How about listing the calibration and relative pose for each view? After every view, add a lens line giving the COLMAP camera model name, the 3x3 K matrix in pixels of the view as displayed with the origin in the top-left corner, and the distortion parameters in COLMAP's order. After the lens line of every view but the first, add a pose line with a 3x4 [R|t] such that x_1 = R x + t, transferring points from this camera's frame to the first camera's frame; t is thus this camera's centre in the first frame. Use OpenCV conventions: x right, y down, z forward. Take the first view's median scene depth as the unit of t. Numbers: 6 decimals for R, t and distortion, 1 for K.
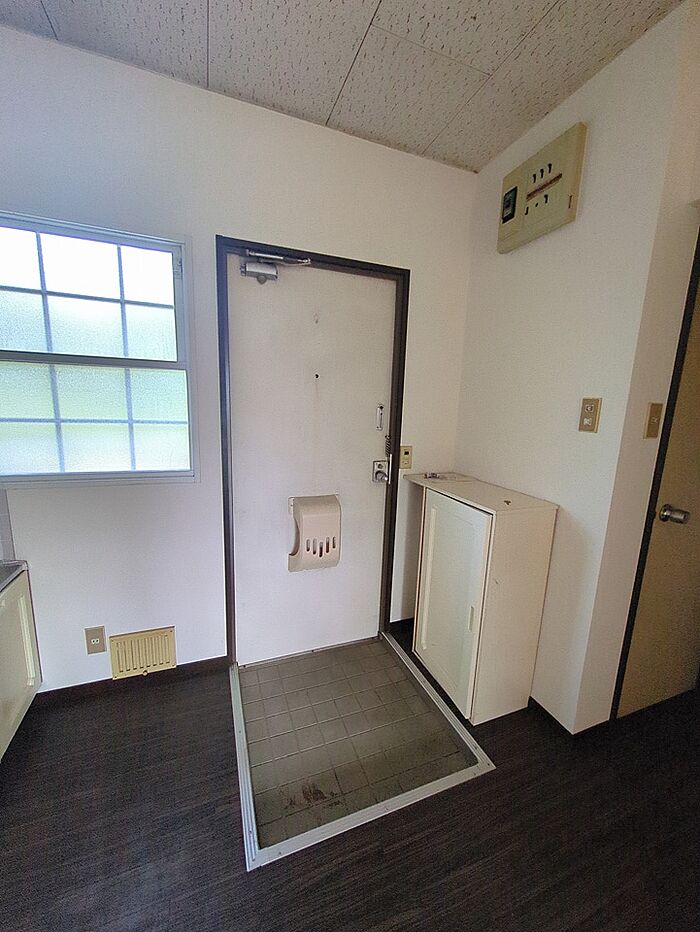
lens RADIAL K [[370.4, 0, 350.4], [0, 370.4, 466.7], [0, 0, 1]] dist [0.000315, 0.000018]
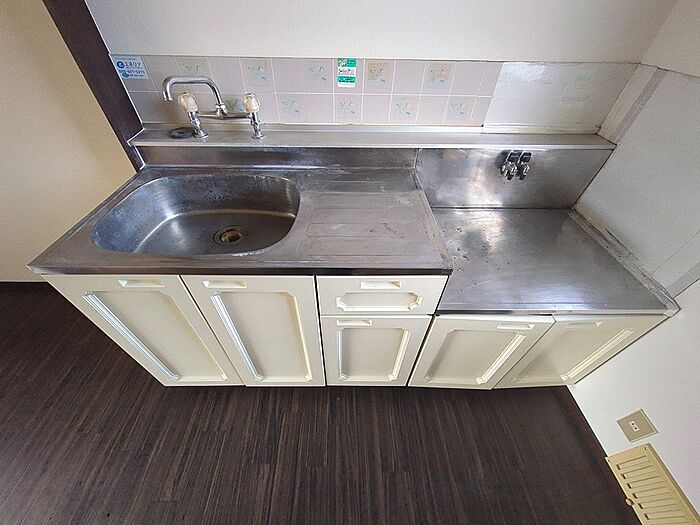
lens RADIAL K [[278.2, 0, 347.4], [0, 278.2, 264.1], [0, 0, 1]] dist [0.000315, 0.000018]
pose [[-0.351781, 0.625150, -0.696734, -0.285365], [-0.185323, 0.683065, 0.706455, -0.078105], [0.917554, 0.377638, -0.124434, 0.394767]]
